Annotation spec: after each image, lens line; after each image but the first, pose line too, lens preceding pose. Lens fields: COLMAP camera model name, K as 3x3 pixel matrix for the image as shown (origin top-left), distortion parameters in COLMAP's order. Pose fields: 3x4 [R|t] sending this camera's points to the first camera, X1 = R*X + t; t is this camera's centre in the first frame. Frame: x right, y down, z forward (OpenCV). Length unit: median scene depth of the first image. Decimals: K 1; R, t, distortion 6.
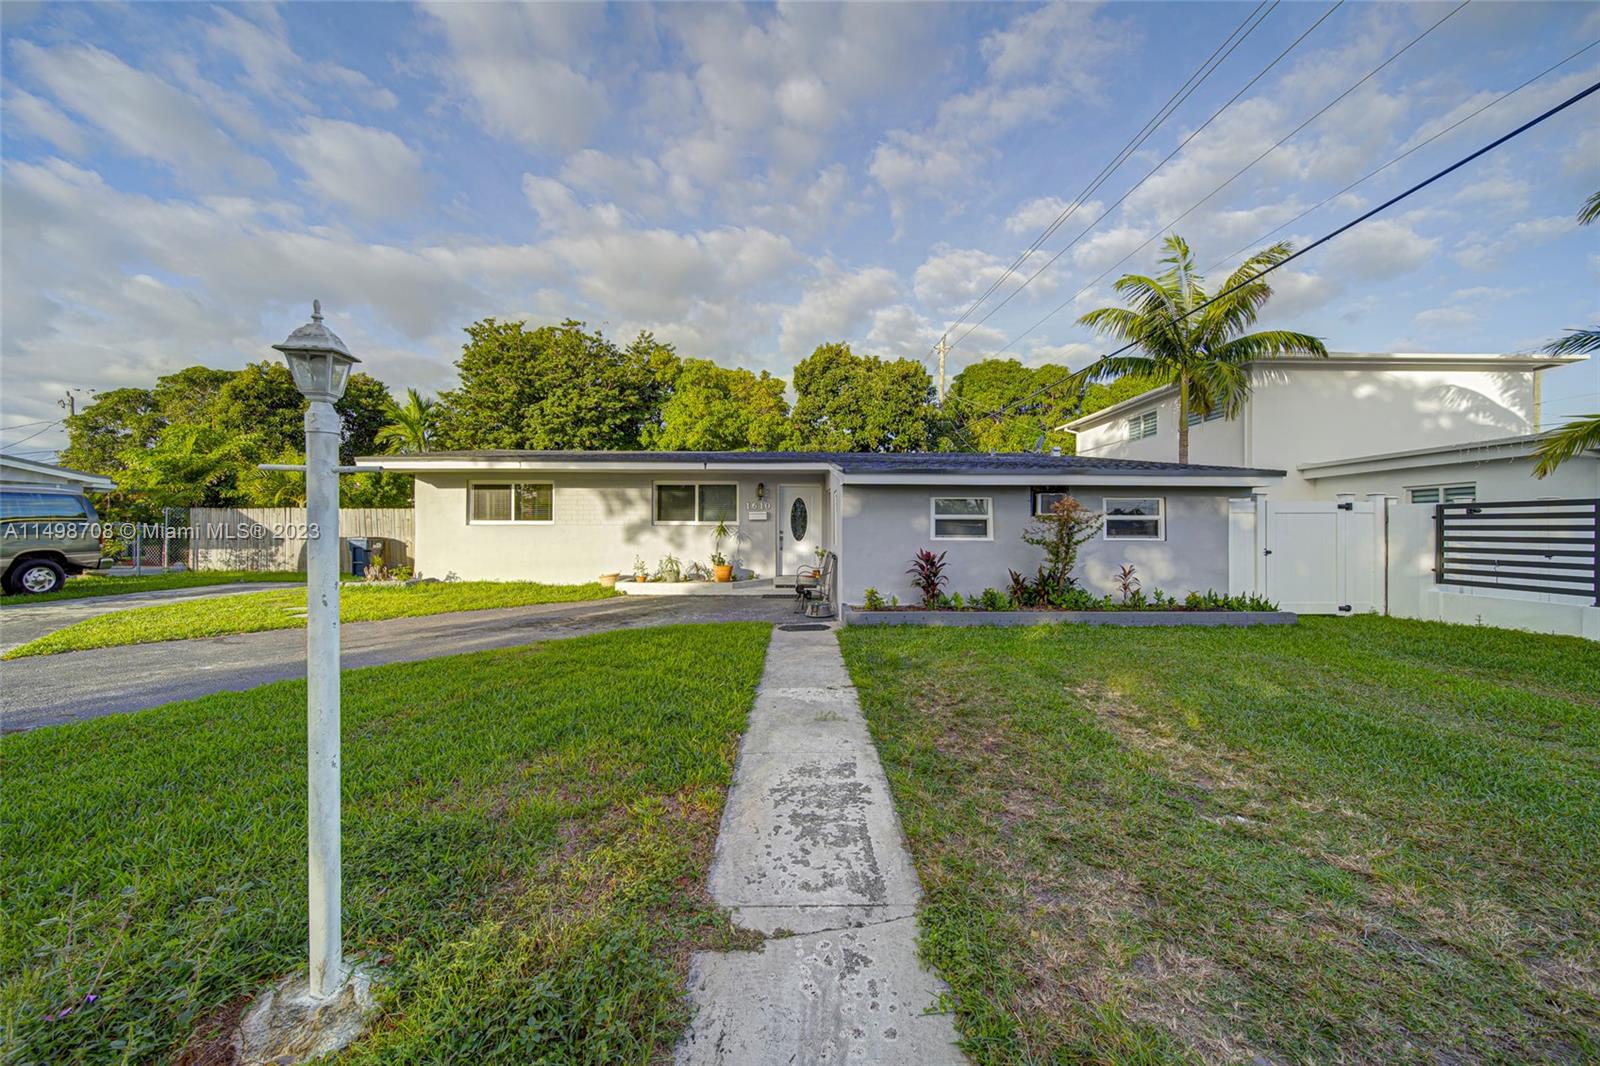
lens RADIAL K [[563.7, 0, 805.4], [0, 563.7, 529.4], [0, 0, 1]] dist [-0.000444, -0.000123]
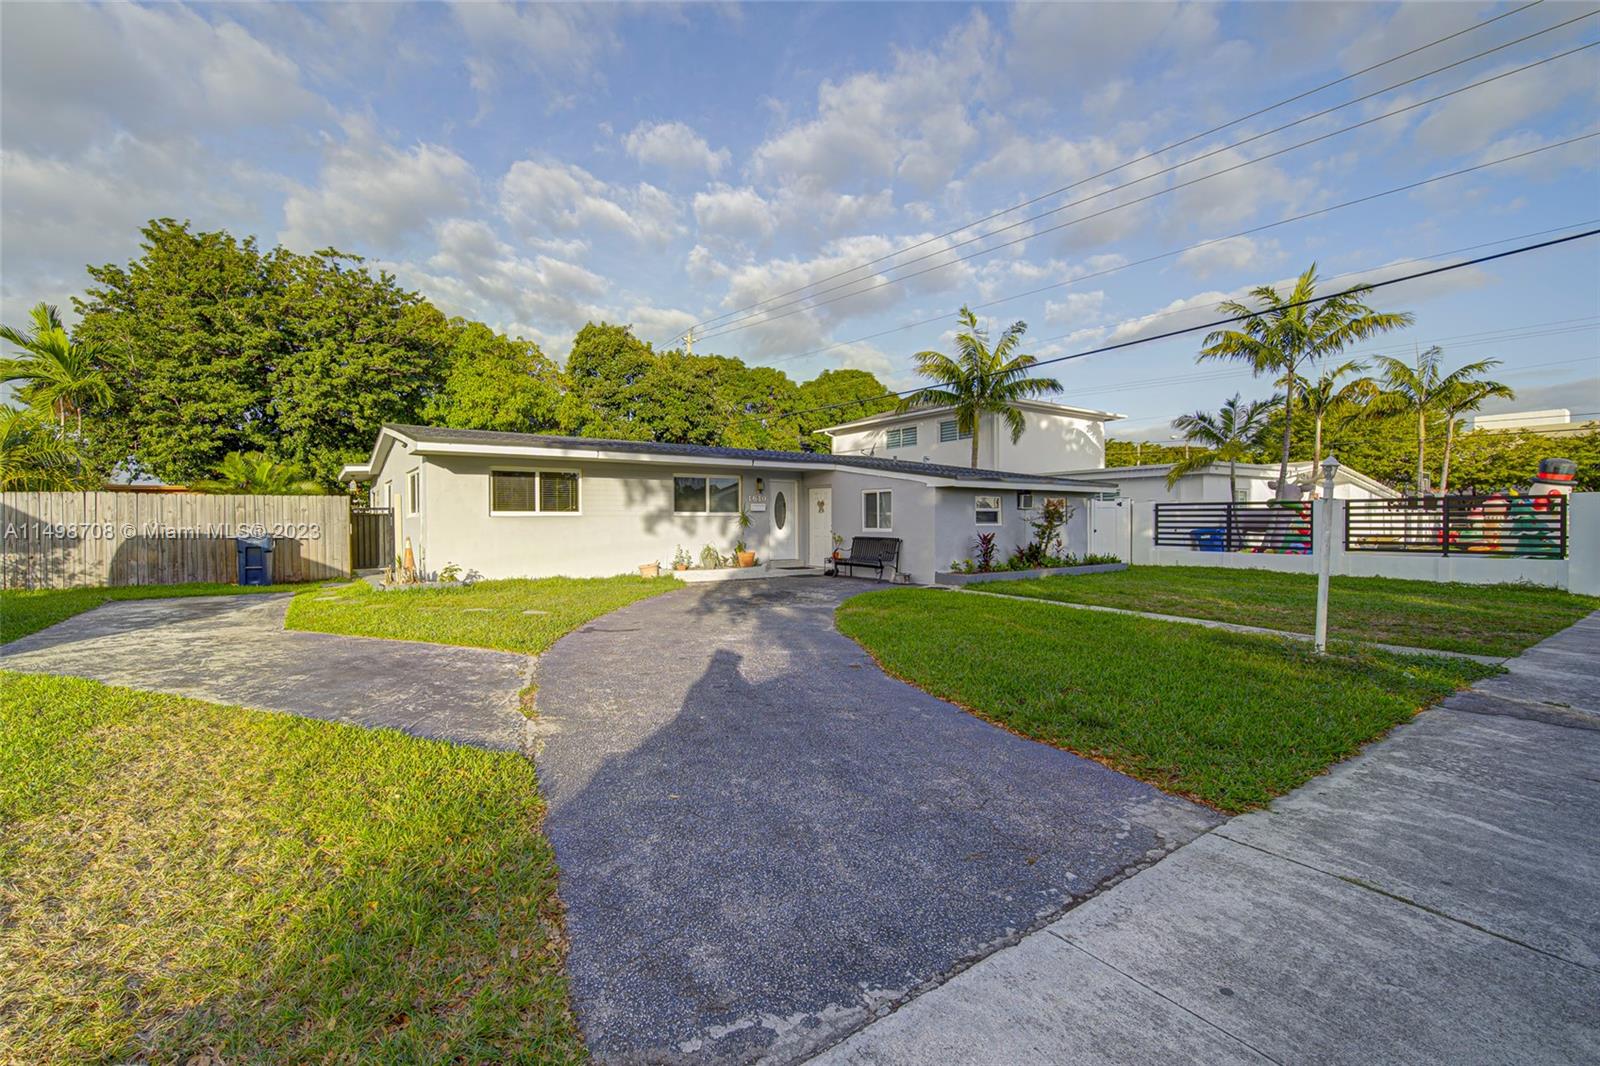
lens RADIAL K [[649.2, 0, 716.3], [0, 649.2, 524.1], [0, 0, 1]] dist [0.000149, 0.000022]
pose [[0.857698, -0.009379, 0.514068, -0.809720], [0.006614, 0.999952, 0.007209, -0.000389], [-0.514111, -0.002783, 0.857719, -0.065330]]
